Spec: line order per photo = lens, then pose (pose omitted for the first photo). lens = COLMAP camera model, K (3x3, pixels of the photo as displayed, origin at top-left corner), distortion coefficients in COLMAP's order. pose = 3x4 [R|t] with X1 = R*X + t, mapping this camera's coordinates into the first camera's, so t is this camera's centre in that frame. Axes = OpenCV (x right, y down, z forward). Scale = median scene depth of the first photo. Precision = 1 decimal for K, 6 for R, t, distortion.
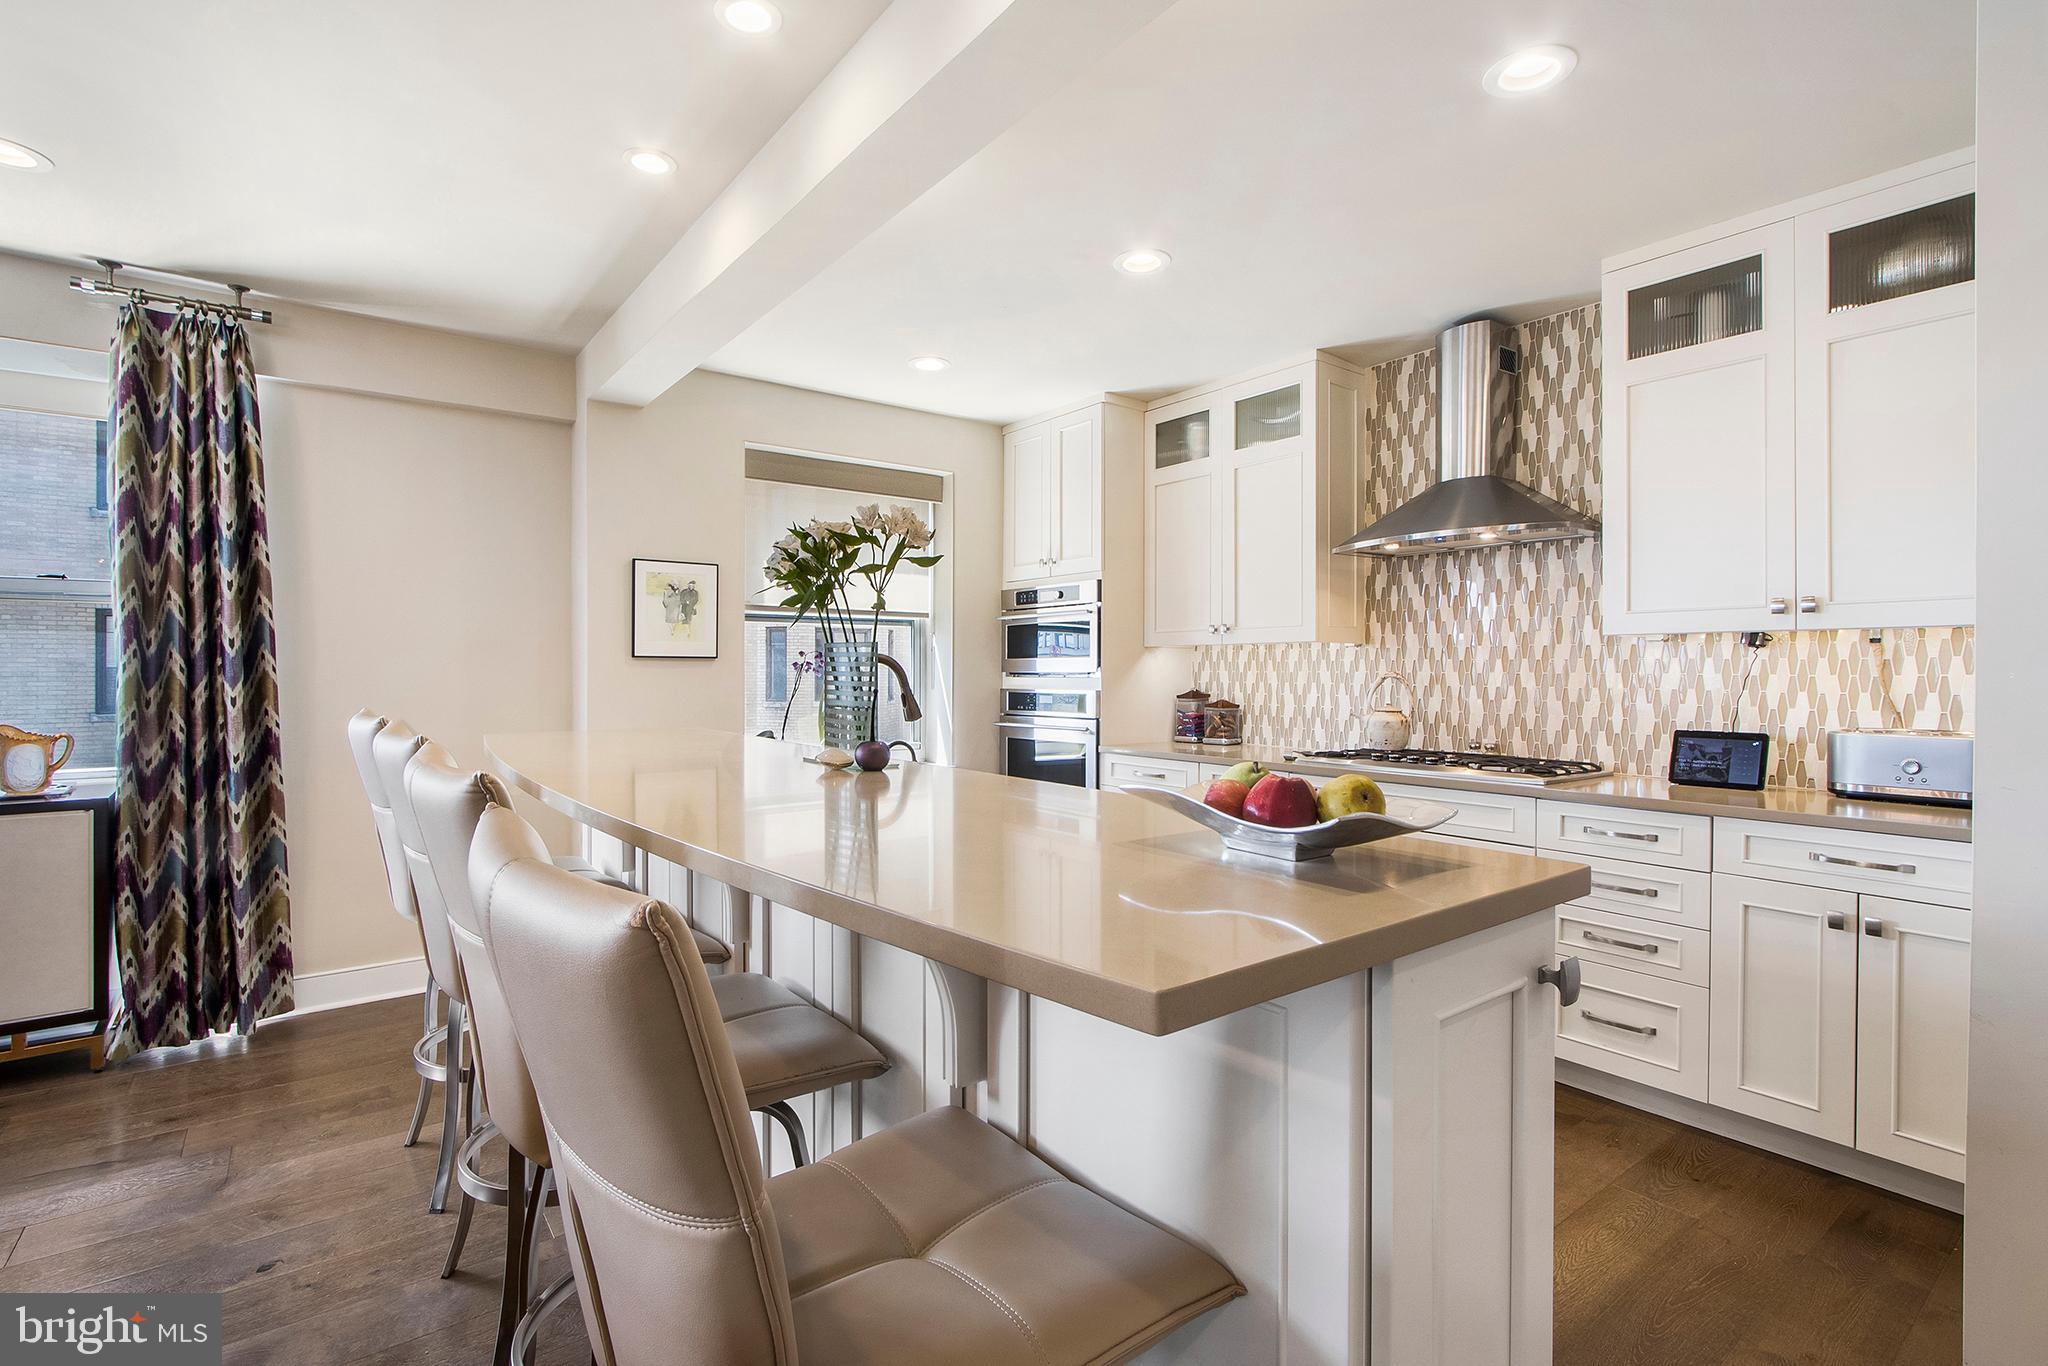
lens RADIAL K [[959.1, 0, 1010.1], [0, 959.1, 670.3], [0, 0, 1]] dist [-0.004298, -0.000387]
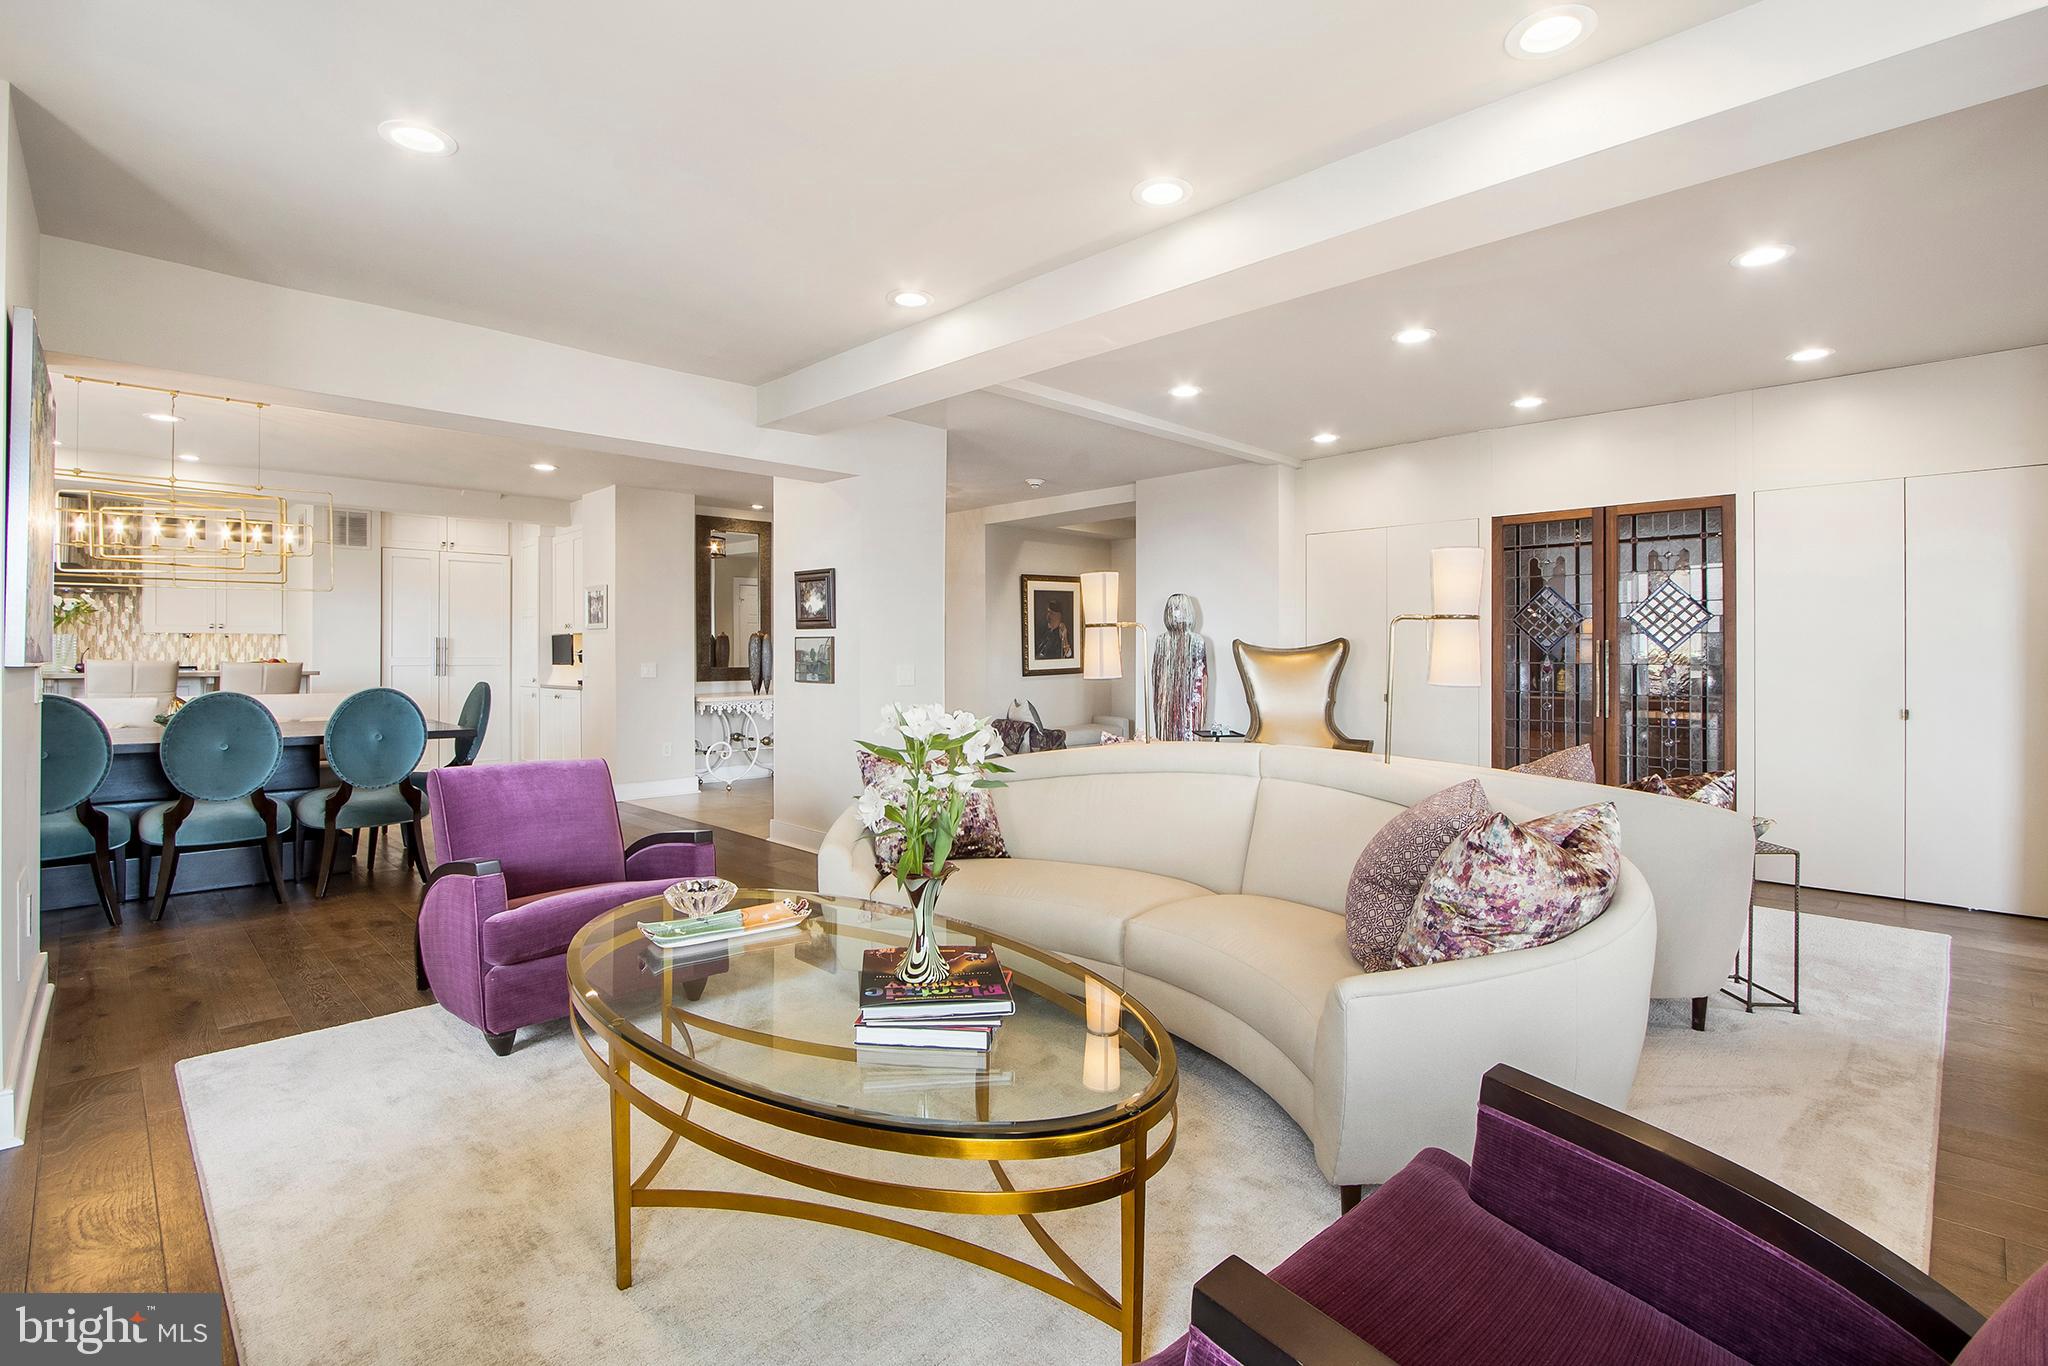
lens RADIAL K [[925.9, 0, 1043.1], [0, 925.9, 652.2], [0, 0, 1]] dist [0.000162, -0.000058]
pose [[-0.132826, 0.002660, 0.991136, -2.142555], [0.001819, 0.999995, -0.002440, 0.028886], [-0.991138, 0.001479, -0.132831, -1.099625]]
